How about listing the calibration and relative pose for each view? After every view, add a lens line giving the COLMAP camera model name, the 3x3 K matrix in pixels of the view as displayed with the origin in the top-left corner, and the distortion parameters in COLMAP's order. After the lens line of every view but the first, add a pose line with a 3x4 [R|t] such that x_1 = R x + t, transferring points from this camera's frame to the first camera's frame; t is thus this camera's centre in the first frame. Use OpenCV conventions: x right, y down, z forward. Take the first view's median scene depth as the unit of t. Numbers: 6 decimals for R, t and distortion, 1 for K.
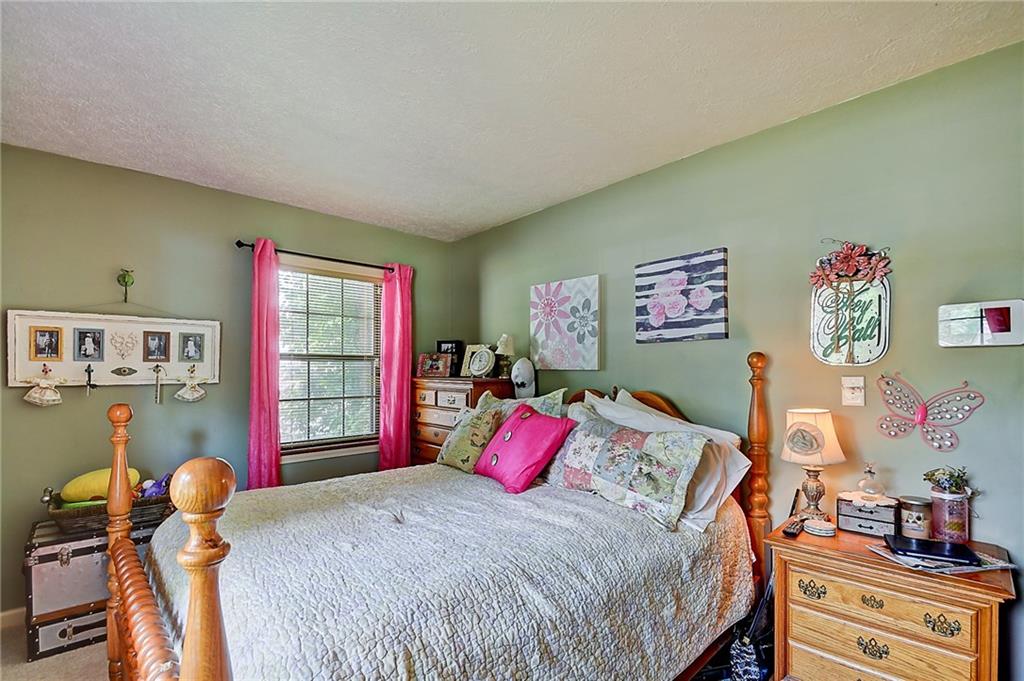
lens RADIAL K [[458.8, 0, 518.1], [0, 458.8, 373.5], [0, 0, 1]] dist [0.004538, -0.013829]
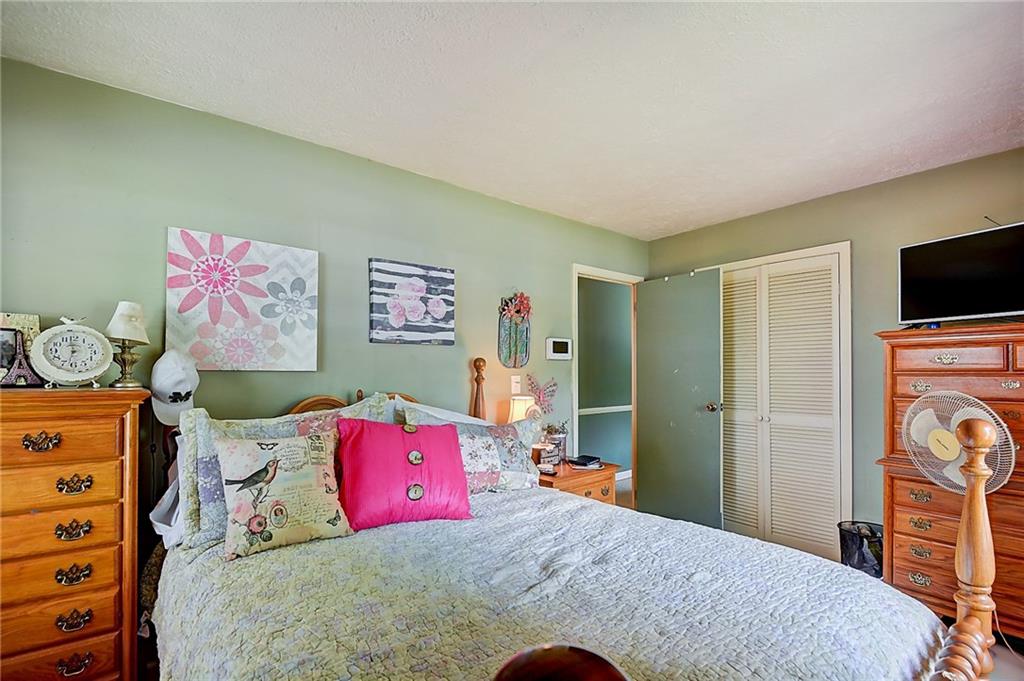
lens RADIAL K [[458.8, 0, 511.0], [0, 458.8, 368.8], [0, 0, 1]] dist [0.004538, -0.013829]
pose [[0.073071, 0.008991, 0.997286, -0.678178], [0.009987, 0.999903, -0.009746, -0.001087], [-0.997277, 0.010672, 0.072974, 0.695992]]
